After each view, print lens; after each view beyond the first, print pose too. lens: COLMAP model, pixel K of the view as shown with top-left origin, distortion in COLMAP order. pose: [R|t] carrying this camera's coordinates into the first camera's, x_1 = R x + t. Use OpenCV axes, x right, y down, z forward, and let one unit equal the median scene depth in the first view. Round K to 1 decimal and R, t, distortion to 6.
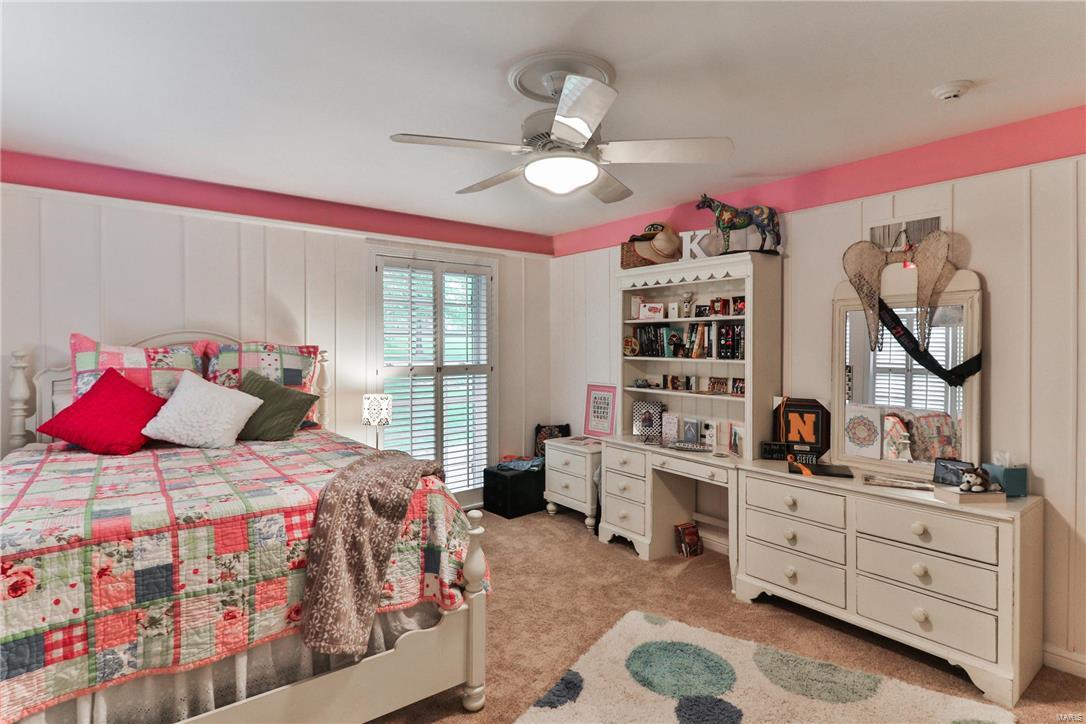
lens RADIAL K [[557.1, 0, 542.4], [0, 557.1, 348.9], [0, 0, 1]] dist [0.000828, -0.001687]
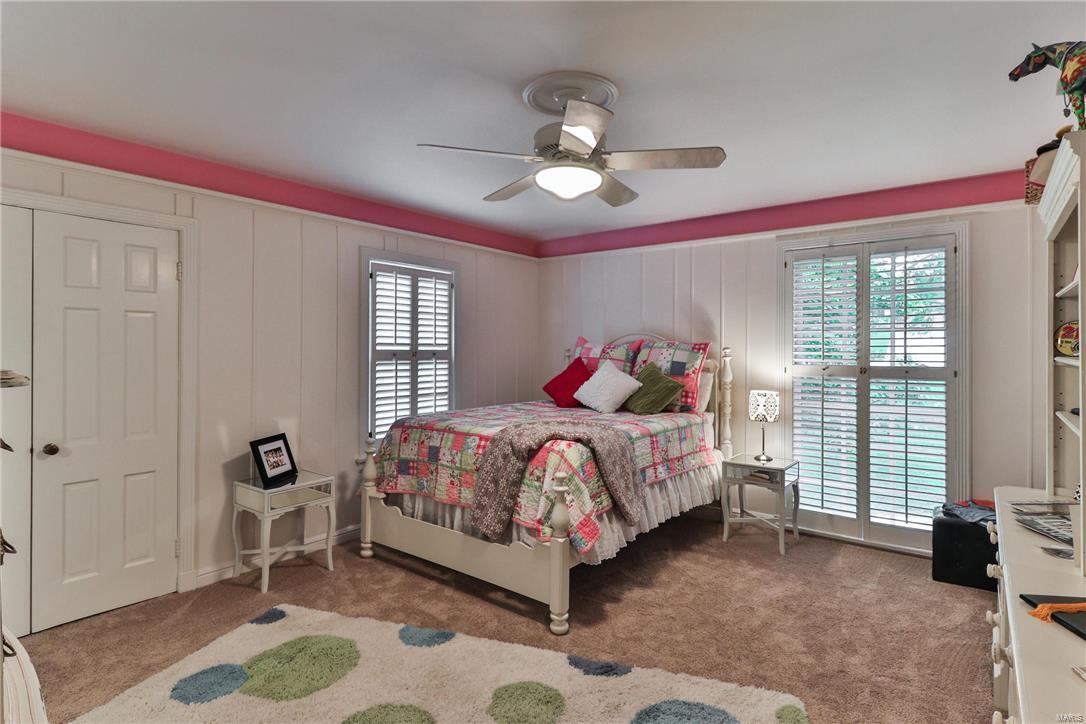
lens RADIAL K [[557.1, 0, 542.4], [0, 557.1, 348.9], [0, 0, 1]] dist [0.000828, -0.001687]
pose [[0.242552, -0.001478, -0.970137, 0.837046], [-0.009730, 0.999945, -0.003956, 0.019417], [0.970090, 0.010399, 0.242524, 0.522789]]
